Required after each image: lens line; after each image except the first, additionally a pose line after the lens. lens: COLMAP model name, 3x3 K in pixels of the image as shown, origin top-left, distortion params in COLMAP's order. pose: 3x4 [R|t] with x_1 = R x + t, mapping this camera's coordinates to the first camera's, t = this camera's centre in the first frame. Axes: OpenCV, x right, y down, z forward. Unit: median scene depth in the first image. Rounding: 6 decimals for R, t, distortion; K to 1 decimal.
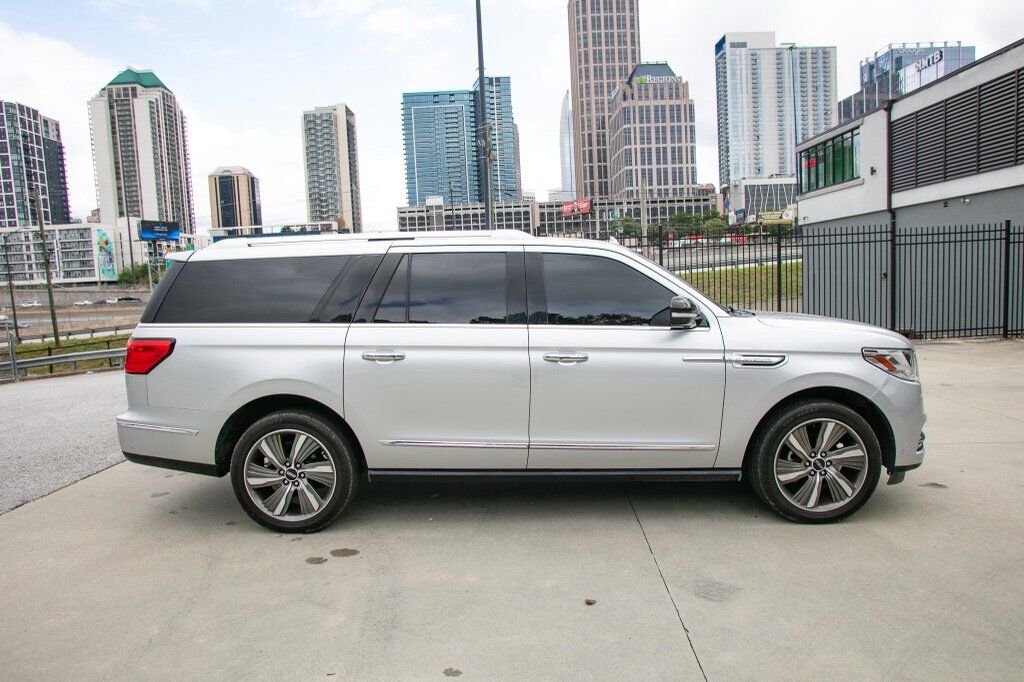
lens RADIAL K [[639.9, 0, 518.1], [0, 639.9, 336.9], [0, 0, 1]] dist [-0.078903, 0.058067]
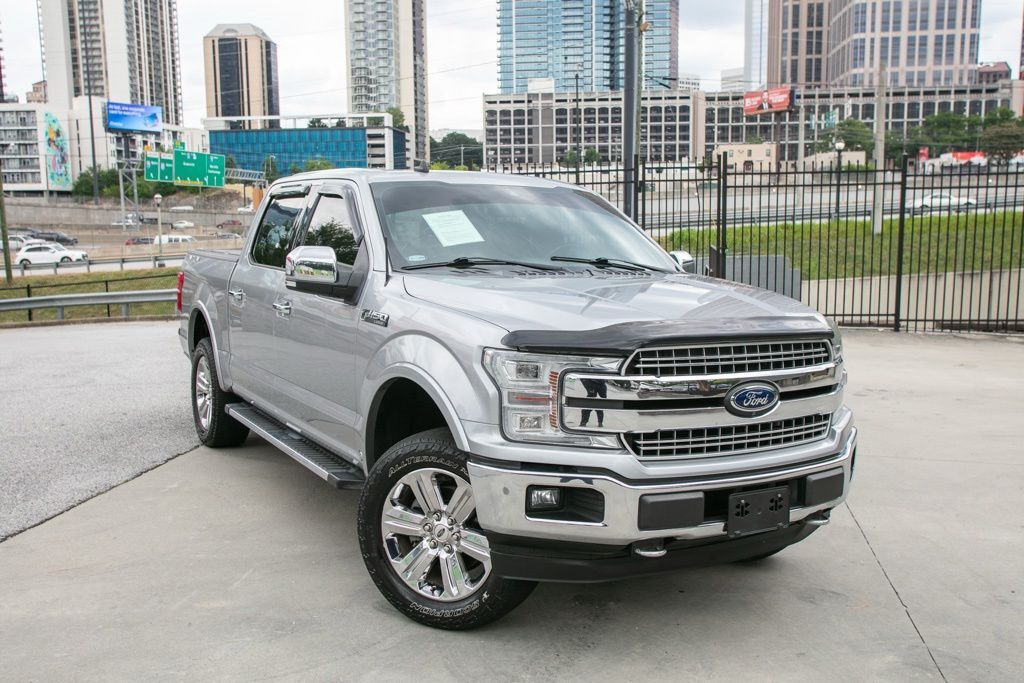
lens RADIAL K [[845.2, 0, 546.0], [0, 845.2, 326.4], [0, 0, 1]] dist [-0.018303, 0.083518]
pose [[0.991312, 0.054712, -0.119616, -0.011196], [-0.049104, 0.997574, 0.049335, -0.013779], [0.122025, -0.043032, 0.991594, 0.146296]]
